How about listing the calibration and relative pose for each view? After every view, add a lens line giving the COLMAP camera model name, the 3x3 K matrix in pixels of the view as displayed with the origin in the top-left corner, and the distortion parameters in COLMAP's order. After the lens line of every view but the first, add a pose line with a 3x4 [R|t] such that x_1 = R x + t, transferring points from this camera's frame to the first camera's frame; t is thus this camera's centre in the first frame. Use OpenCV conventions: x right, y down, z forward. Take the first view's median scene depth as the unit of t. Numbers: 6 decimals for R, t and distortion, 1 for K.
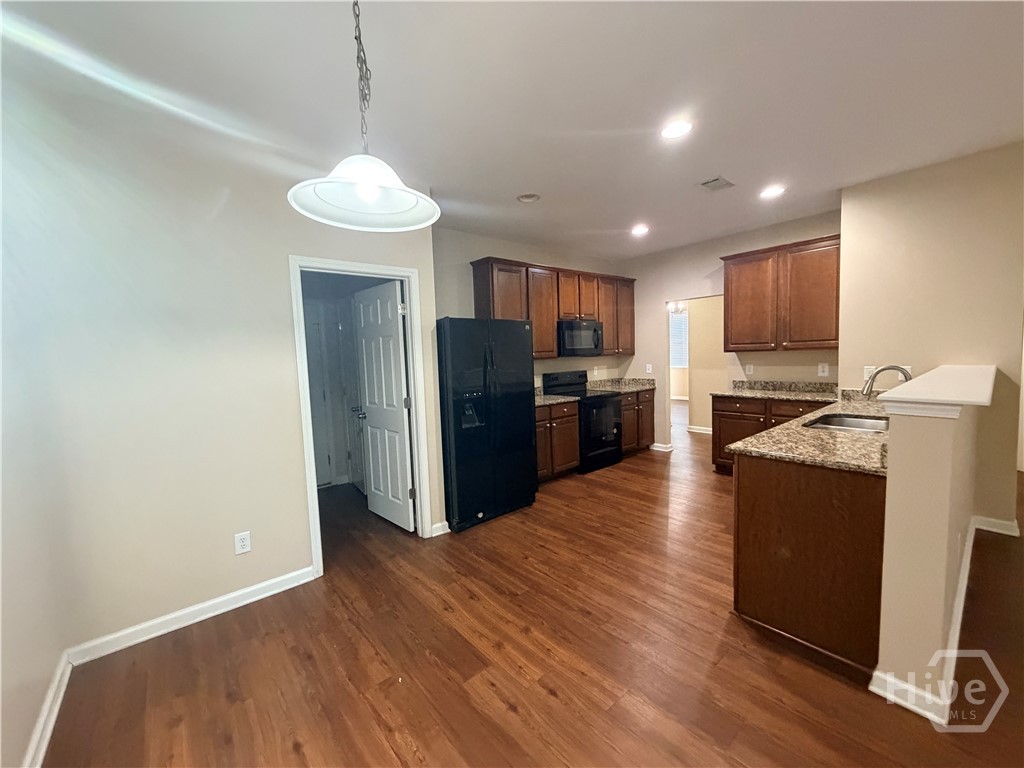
lens RADIAL K [[407.8, 0, 512.0], [0, 407.8, 384.0], [0, 0, 1]] dist [-0.001336, -0.000231]
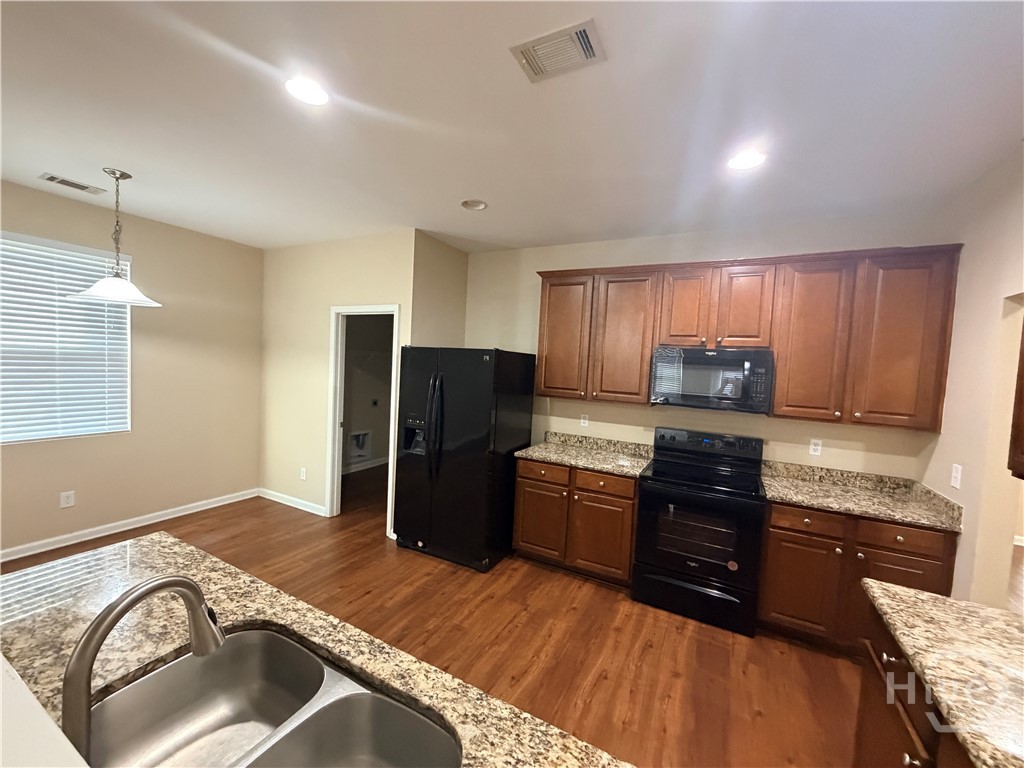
lens RADIAL K [[407.8, 0, 512.0], [0, 407.8, 384.0], [0, 0, 1]] dist [-0.001336, -0.000231]
pose [[0.369544, 0.102678, -0.923523, 0.805897], [-0.132479, 0.989545, 0.057007, -0.137202], [0.919721, 0.101280, 0.379283, 0.720620]]
